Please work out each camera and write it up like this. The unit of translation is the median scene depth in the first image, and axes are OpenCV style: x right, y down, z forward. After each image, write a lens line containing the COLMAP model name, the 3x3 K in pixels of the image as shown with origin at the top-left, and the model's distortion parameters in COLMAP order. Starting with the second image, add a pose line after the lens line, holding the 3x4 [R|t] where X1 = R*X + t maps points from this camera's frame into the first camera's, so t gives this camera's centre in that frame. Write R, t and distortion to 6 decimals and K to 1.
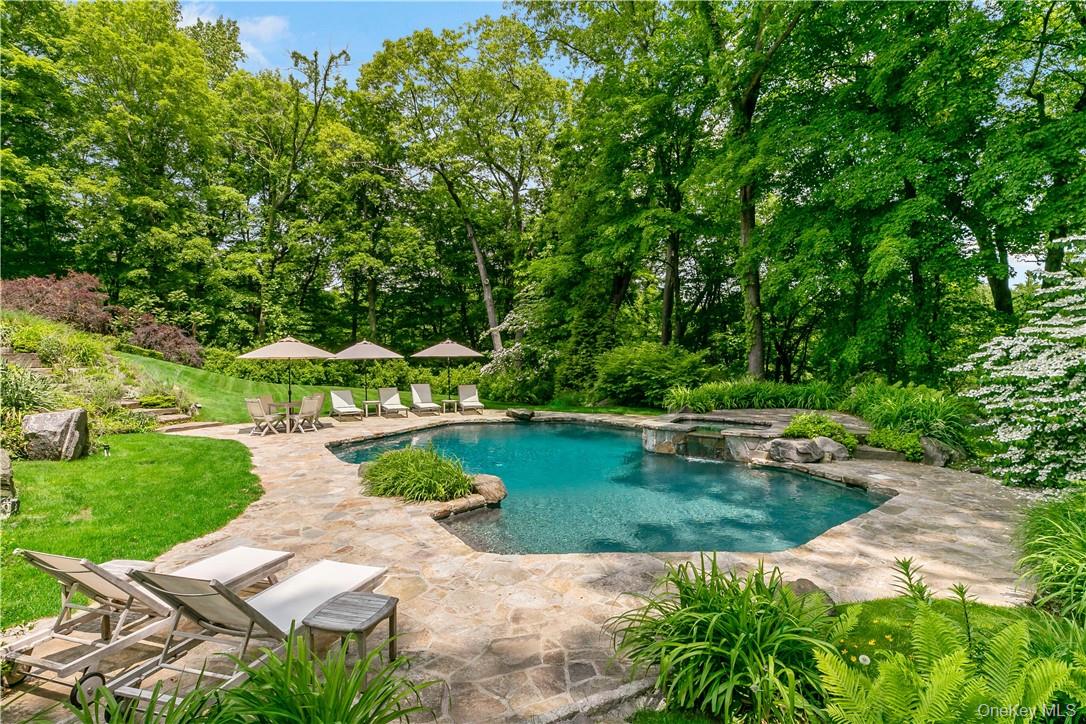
lens RADIAL K [[579.3, 0, 542.9], [0, 579.3, 346.7], [0, 0, 1]] dist [-0.001878, -0.000642]
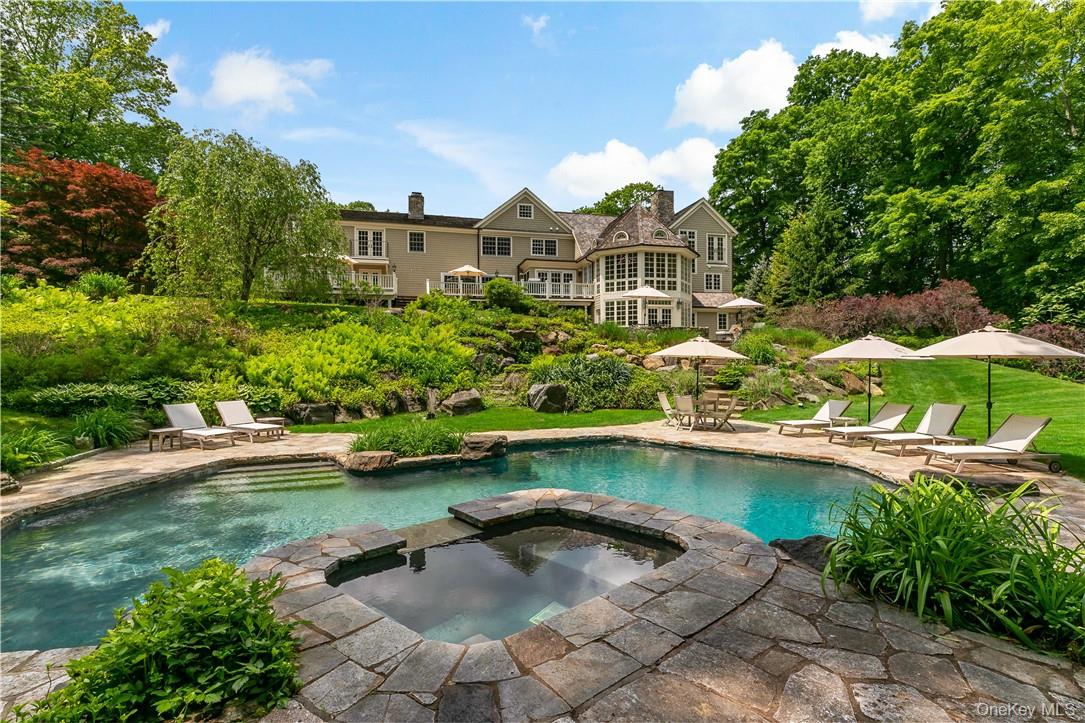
lens RADIAL K [[505.0, 0, 542.5], [0, 505.0, 361.5], [0, 0, 1]] dist [-0.000775, -0.000167]
pose [[-0.213146, 0.003903, -0.977013, 0.233388], [0.007144, 0.999972, 0.002436, 0.010043], [0.976994, -0.006460, -0.213168, 0.409763]]
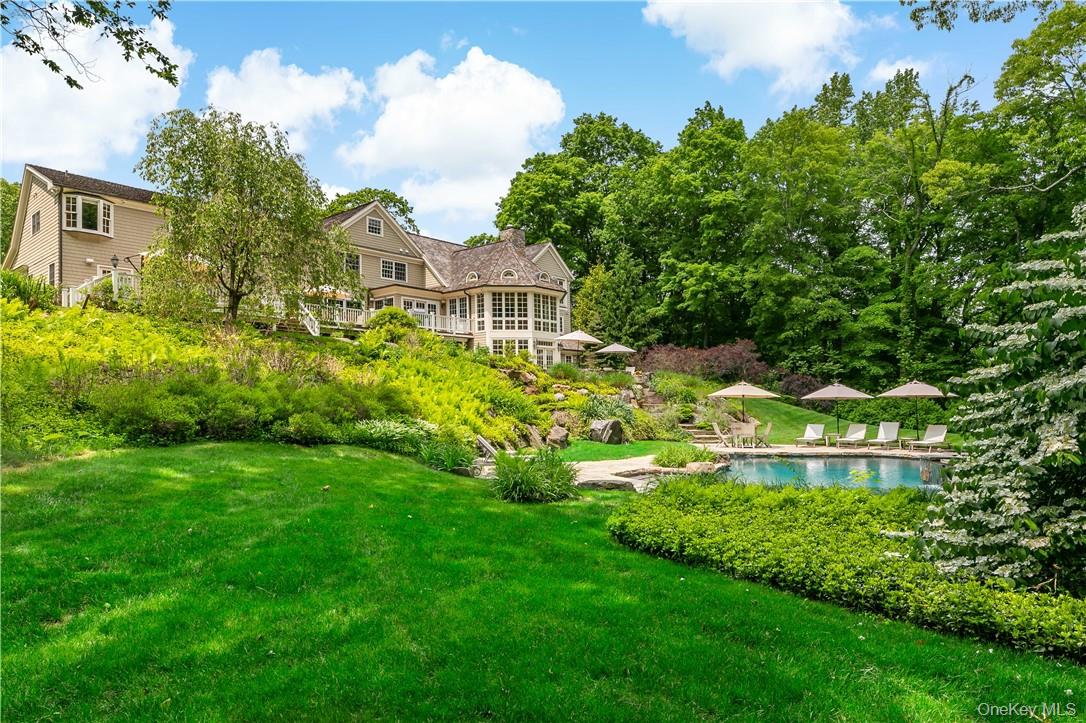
lens RADIAL K [[664.8, 0, 543.0], [0, 664.8, 361.5], [0, 0, 1]] dist [0.001174, 0.000266]
pose [[0.395982, -0.056606, -0.916512, 0.409214], [0.008369, 0.998279, -0.058041, 0.010596], [0.918220, 0.015313, 0.395774, -0.058184]]
